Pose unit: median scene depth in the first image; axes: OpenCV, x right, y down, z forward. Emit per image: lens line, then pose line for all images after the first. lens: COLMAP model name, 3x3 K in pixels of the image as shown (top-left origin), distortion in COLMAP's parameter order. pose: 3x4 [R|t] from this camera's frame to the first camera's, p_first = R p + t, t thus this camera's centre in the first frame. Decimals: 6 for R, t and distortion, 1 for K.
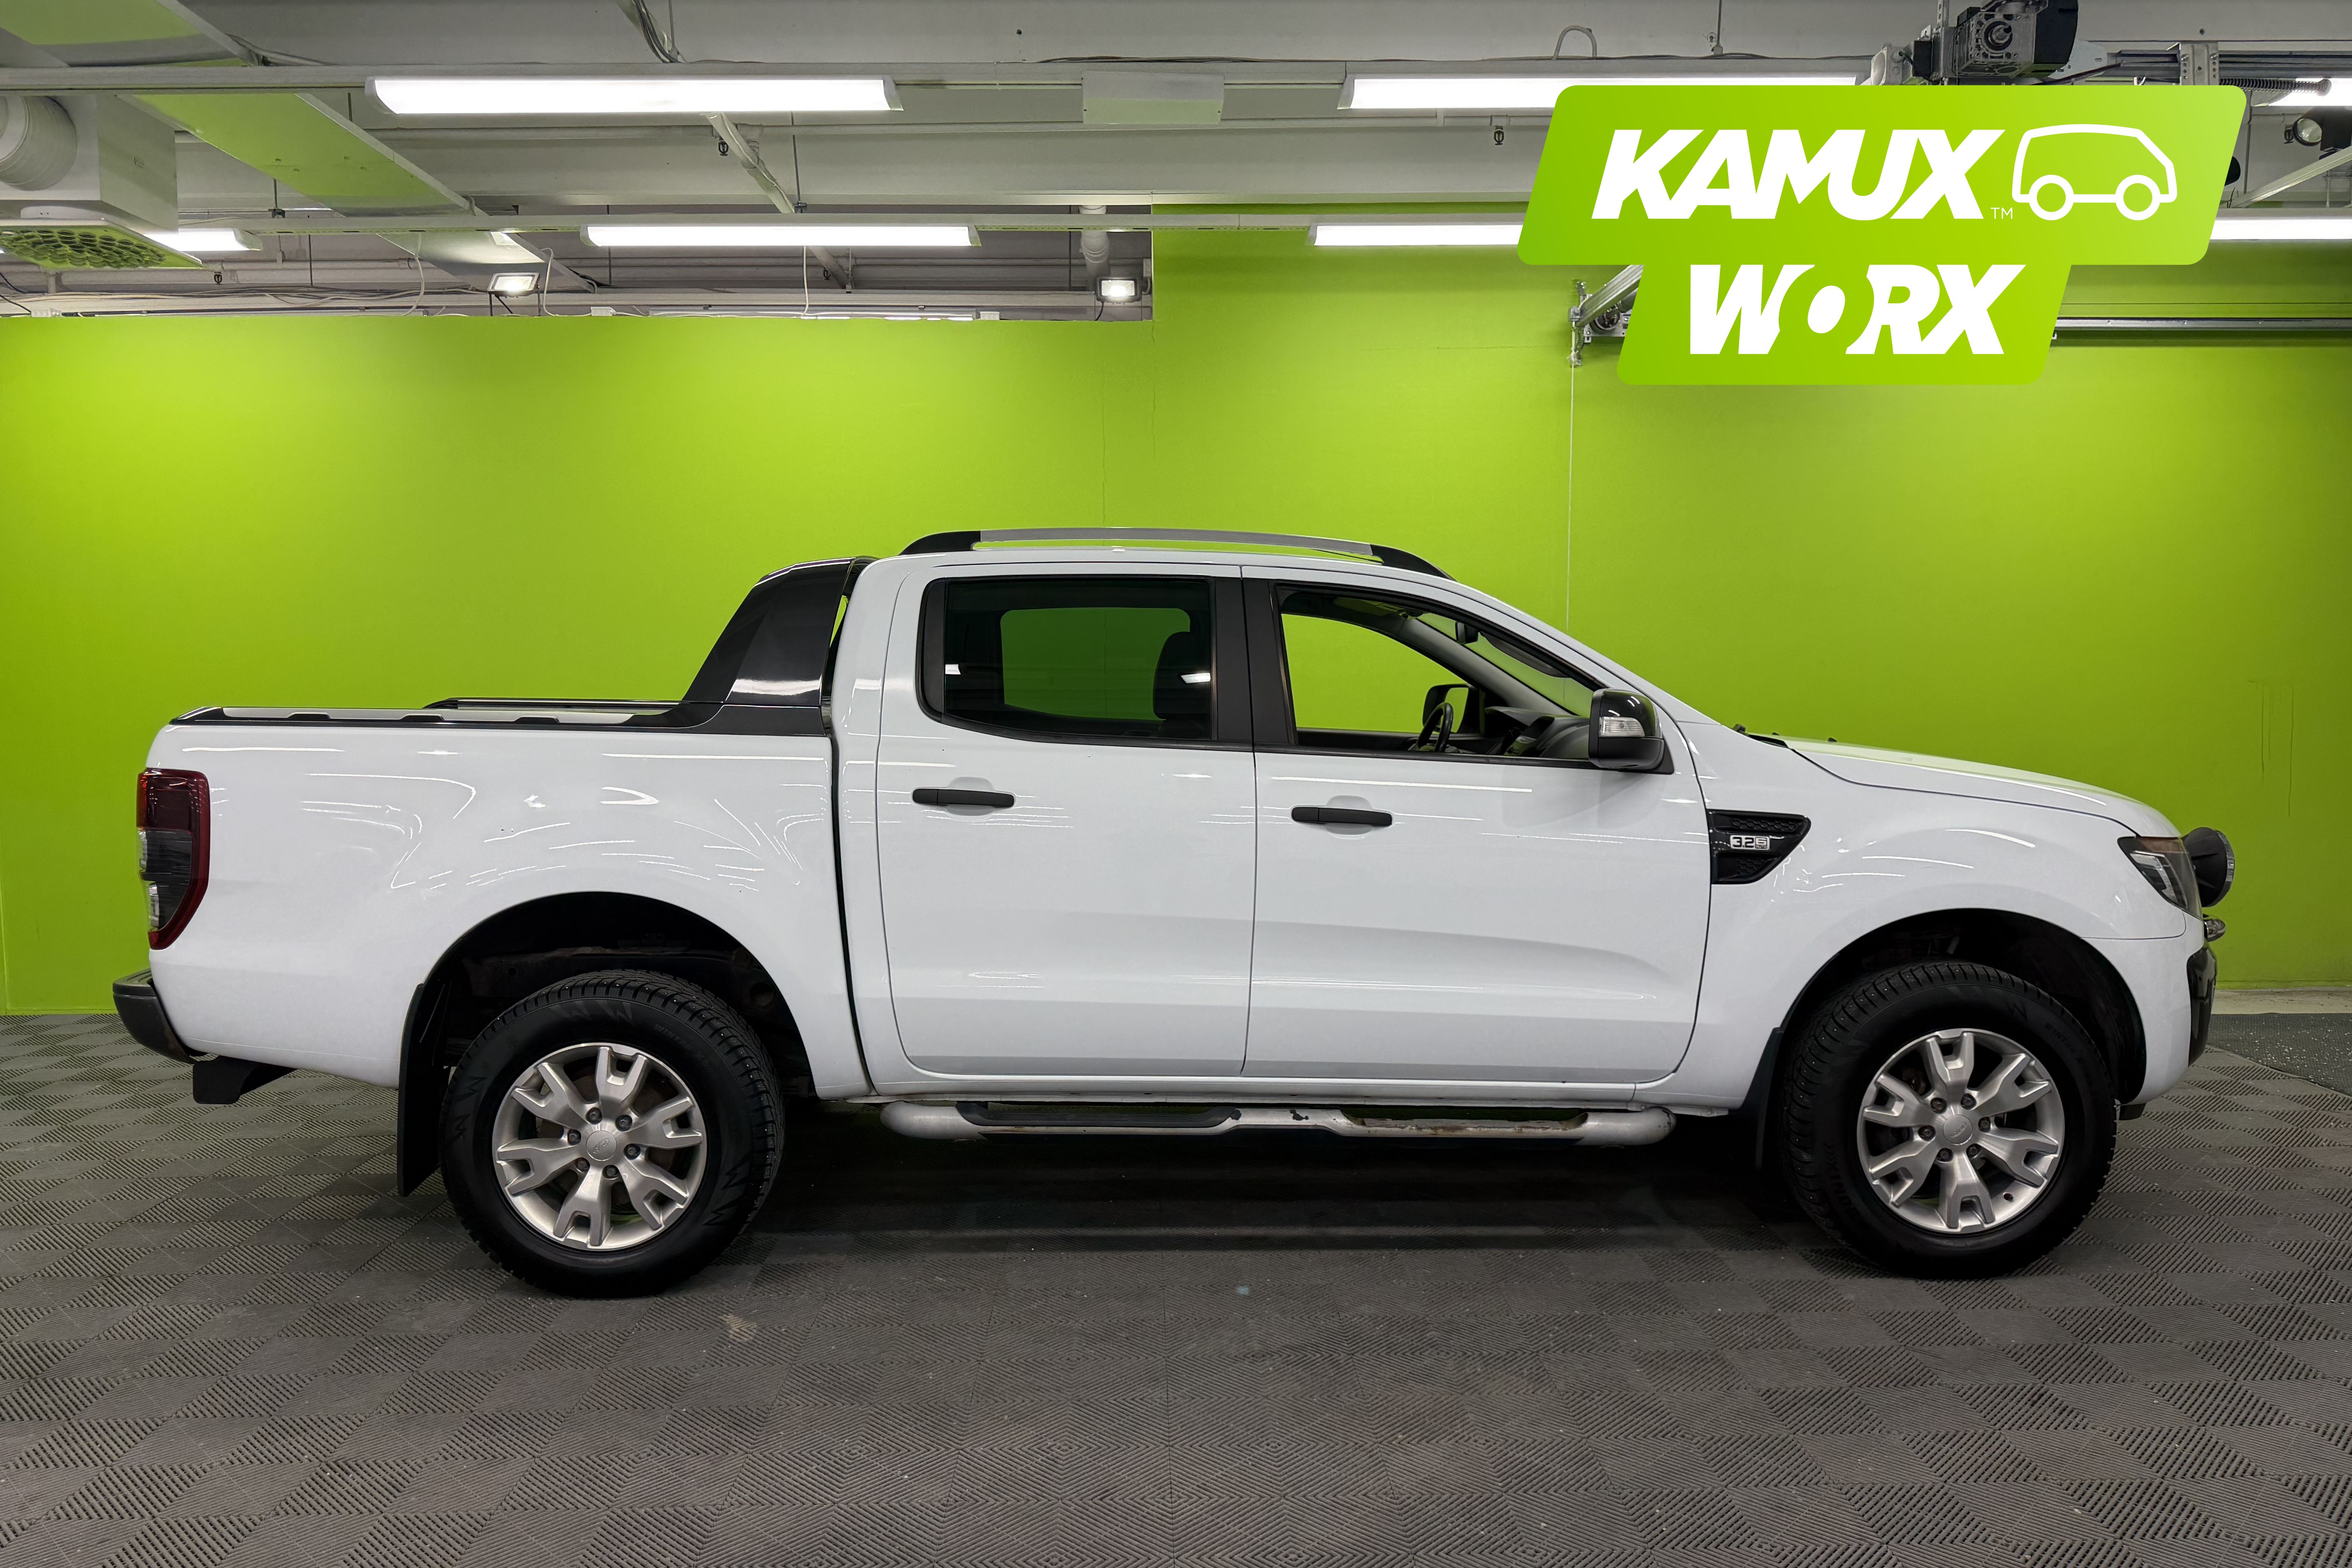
lens RADIAL K [[1675.3, 0, 1176.0], [0, 1675.3, 784.0], [0, 0, 1]] dist [0.053120, -0.059789]
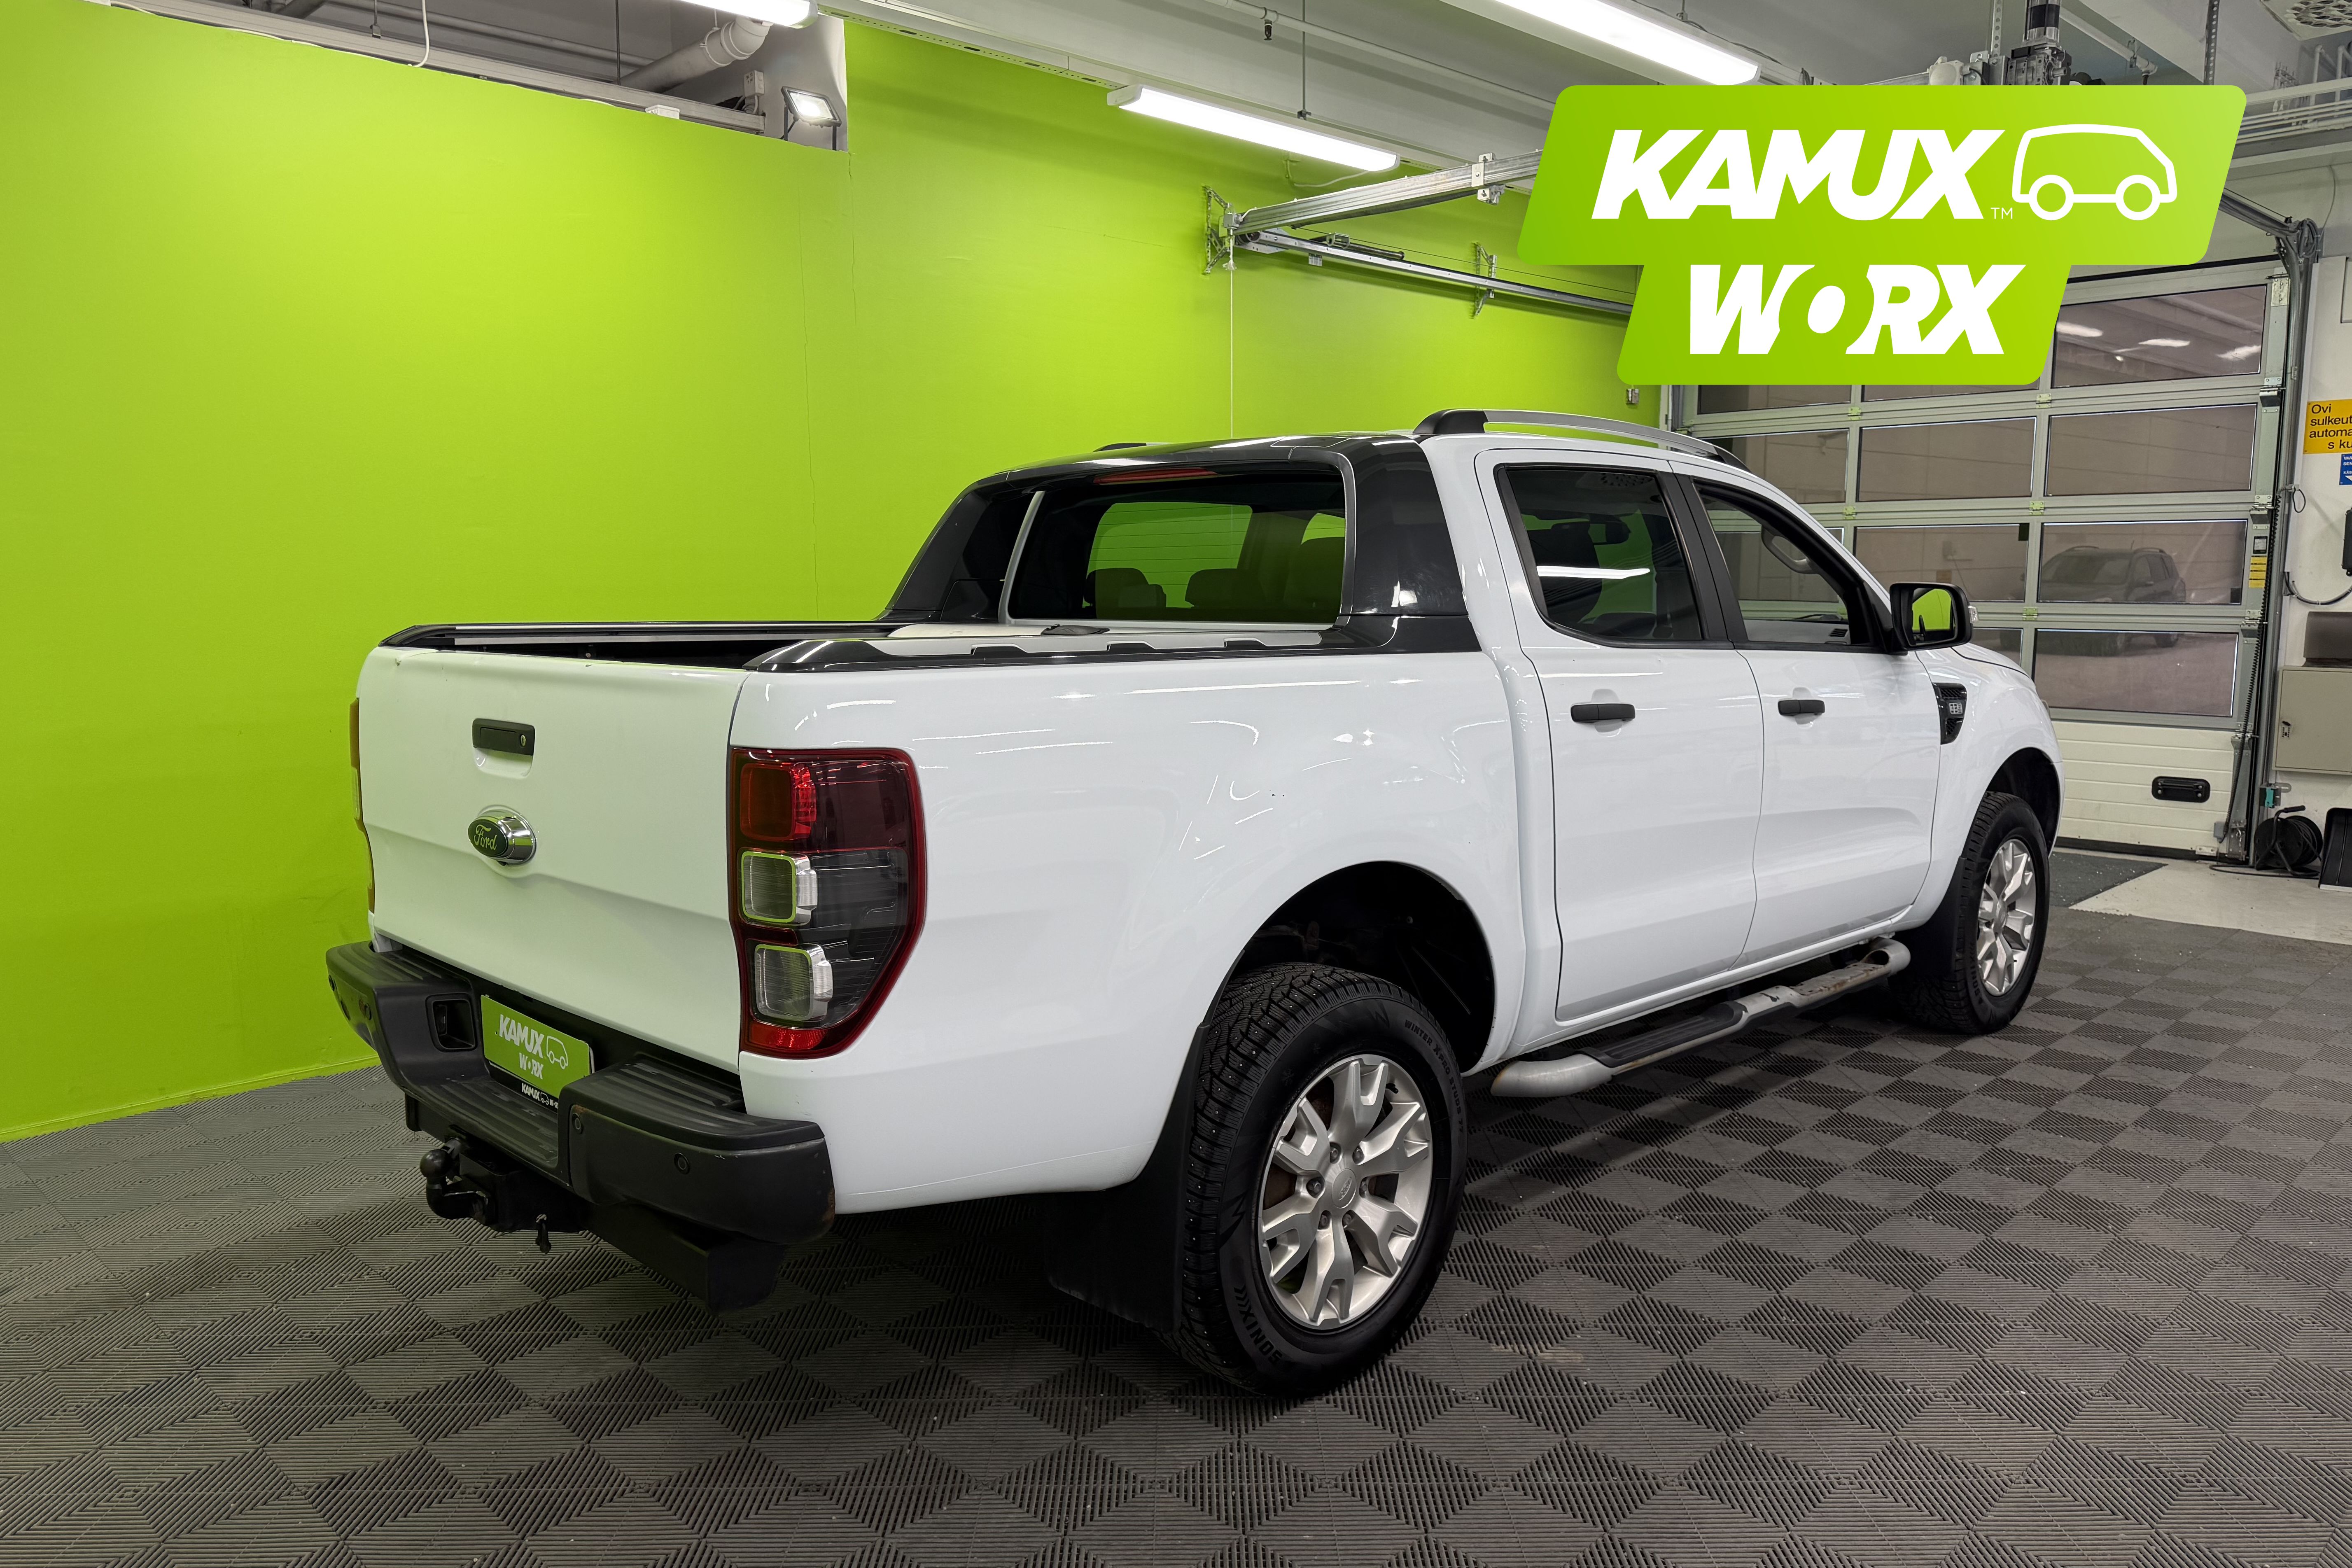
lens RADIAL K [[1661.1, 0, 1164.7], [0, 1661.1, 793.2], [0, 0, 1]] dist [-0.001225, 0.000867]
pose [[0.732811, -0.093719, 0.673947, -0.903530], [0.051123, 0.995253, 0.082811, -0.034545], [-0.678509, -0.026231, 0.734124, 0.500588]]
